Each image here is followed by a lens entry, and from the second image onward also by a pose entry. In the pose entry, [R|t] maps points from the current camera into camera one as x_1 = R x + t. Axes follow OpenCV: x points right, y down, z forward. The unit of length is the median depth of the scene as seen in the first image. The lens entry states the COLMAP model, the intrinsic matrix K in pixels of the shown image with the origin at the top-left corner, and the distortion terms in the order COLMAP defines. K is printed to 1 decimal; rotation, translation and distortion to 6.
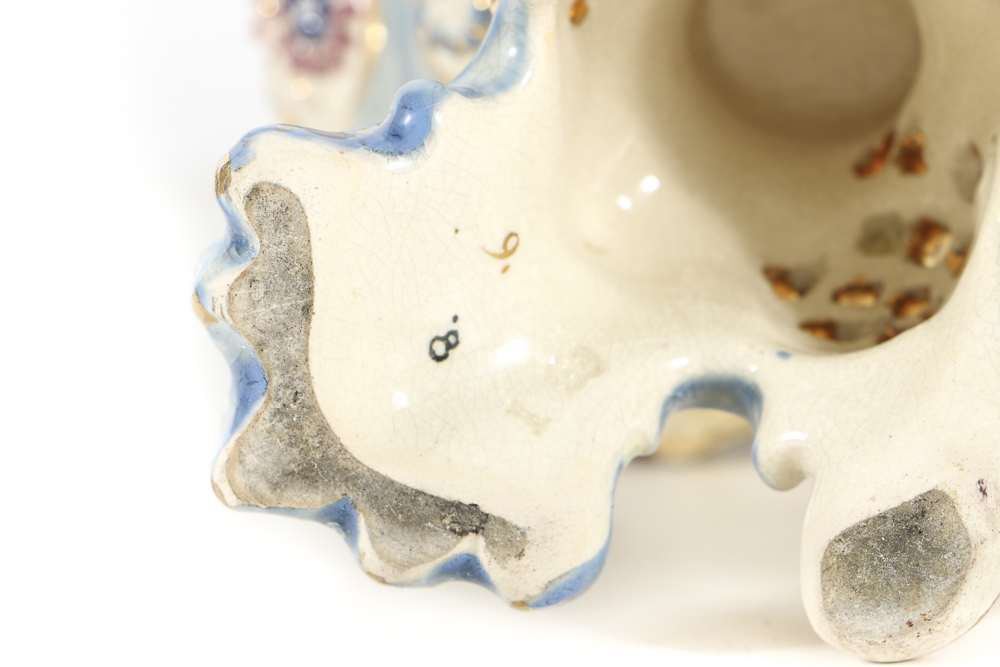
lens RADIAL K [[6145.4, 0, 500.5], [0, 6145.4, 334.6], [0, 0, 1]] dist [-0.021091, 0.000000]
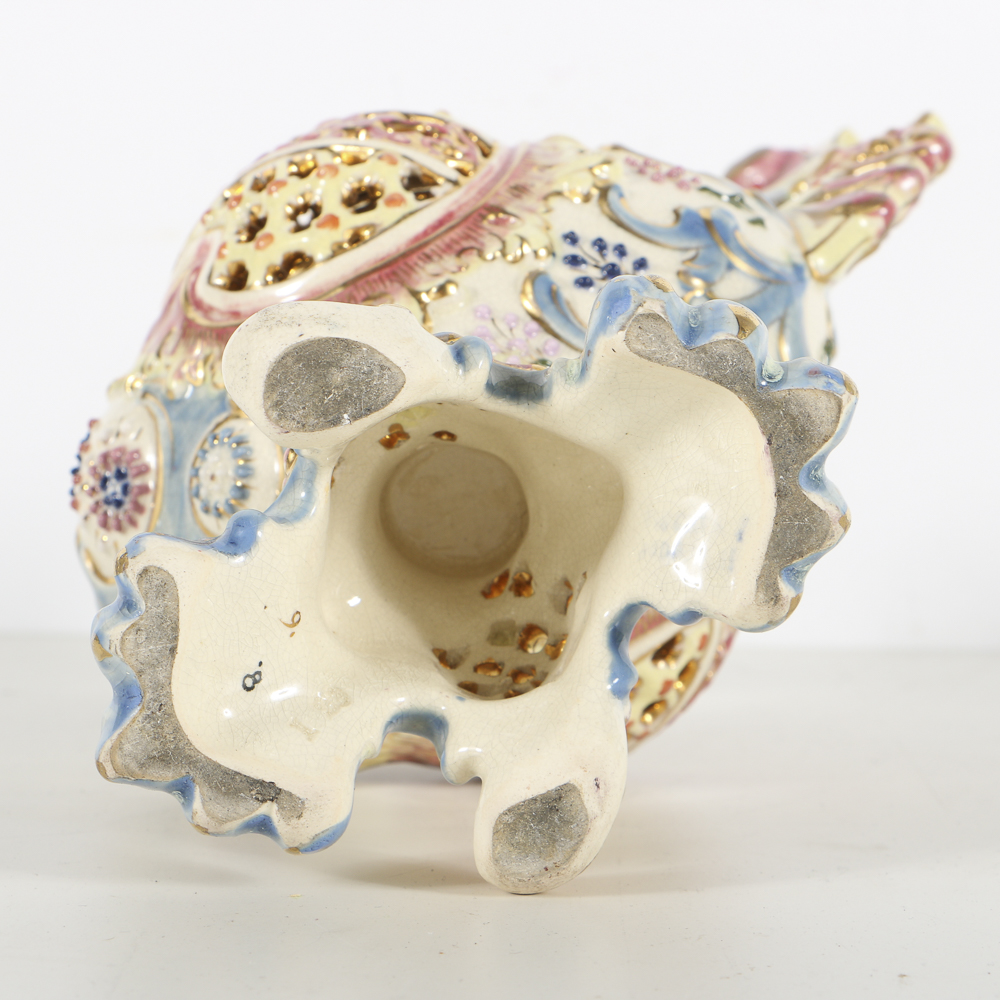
lens RADIAL K [[3022.4, 0, 498.8], [0, 3022.4, 496.9], [0, 0, 1]] dist [-0.058627, 0.000000]
pose [[0.968815, 0.065408, 0.238996, -0.134785], [-0.035087, 0.991025, -0.128991, 0.052210], [-0.245288, 0.116582, 0.962415, 0.243776]]
